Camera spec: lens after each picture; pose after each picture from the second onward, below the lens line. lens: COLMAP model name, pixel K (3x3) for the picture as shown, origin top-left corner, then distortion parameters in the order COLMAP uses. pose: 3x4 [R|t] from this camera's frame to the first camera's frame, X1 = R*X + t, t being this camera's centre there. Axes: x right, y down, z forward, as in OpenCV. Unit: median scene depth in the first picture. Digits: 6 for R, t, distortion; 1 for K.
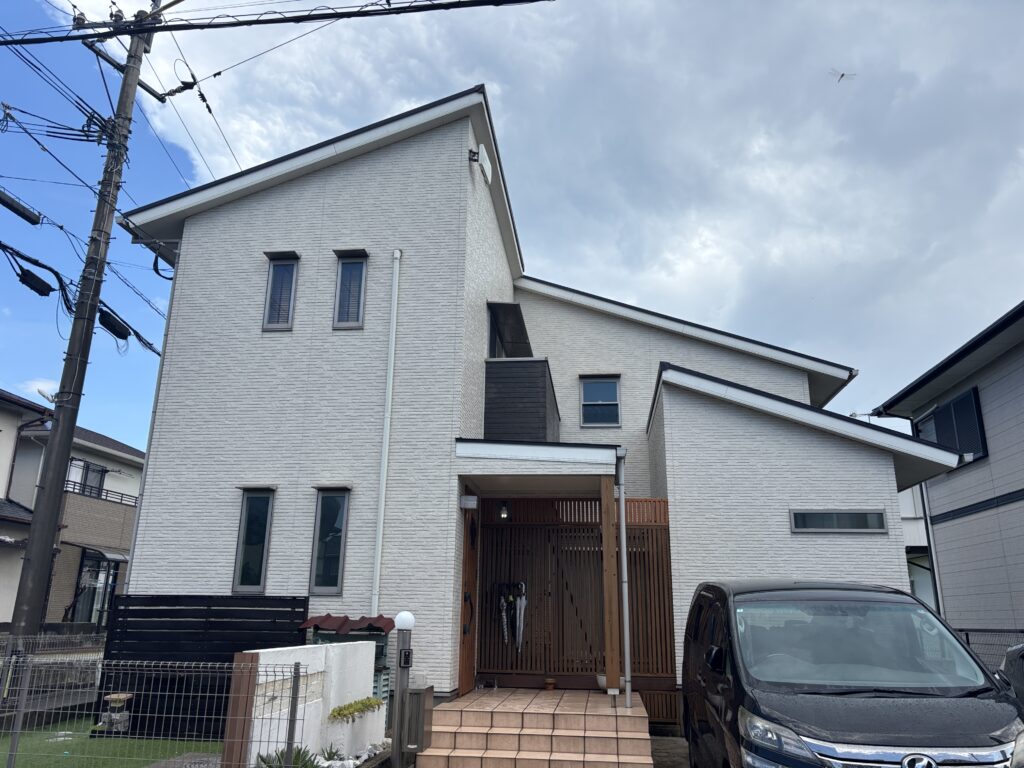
lens RADIAL K [[780.4, 0, 512.0], [0, 780.4, 384.0], [0, 0, 1]] dist [0.061349, -0.078930]
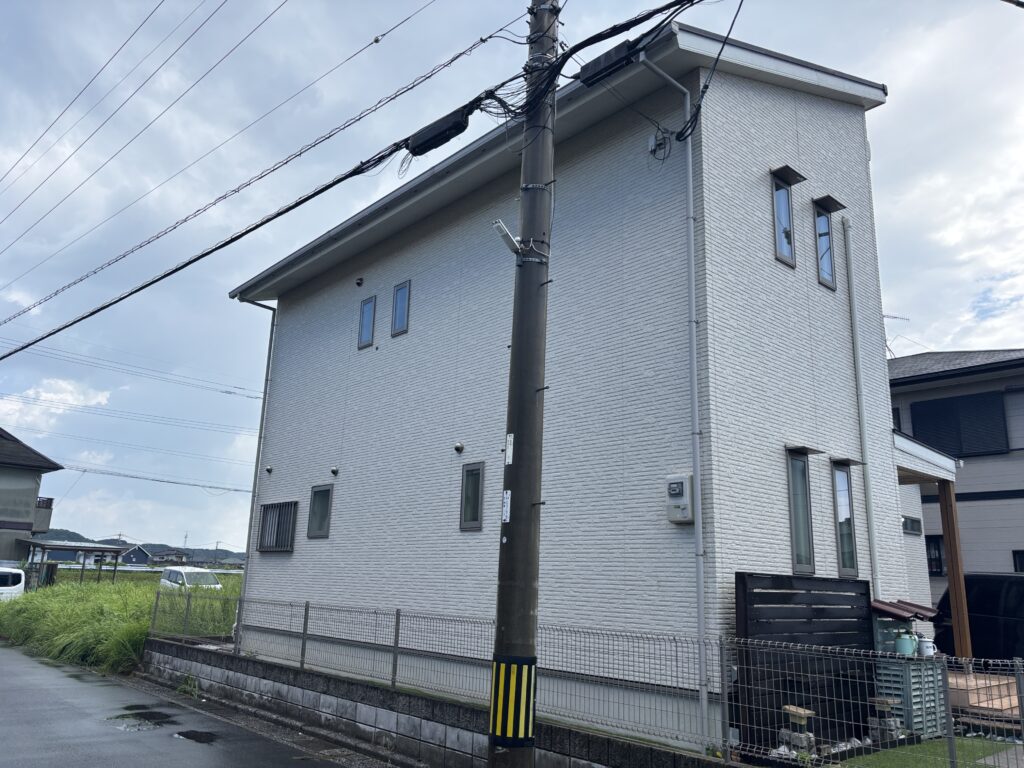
lens RADIAL K [[780.4, 0, 512.0], [0, 780.4, 384.0], [0, 0, 1]] dist [0.061349, -0.078930]
pose [[0.660458, 0.211596, 0.720432, -0.334949], [-0.243701, 0.967938, -0.060877, 0.047397], [-0.710214, -0.135363, 0.690849, 0.157534]]
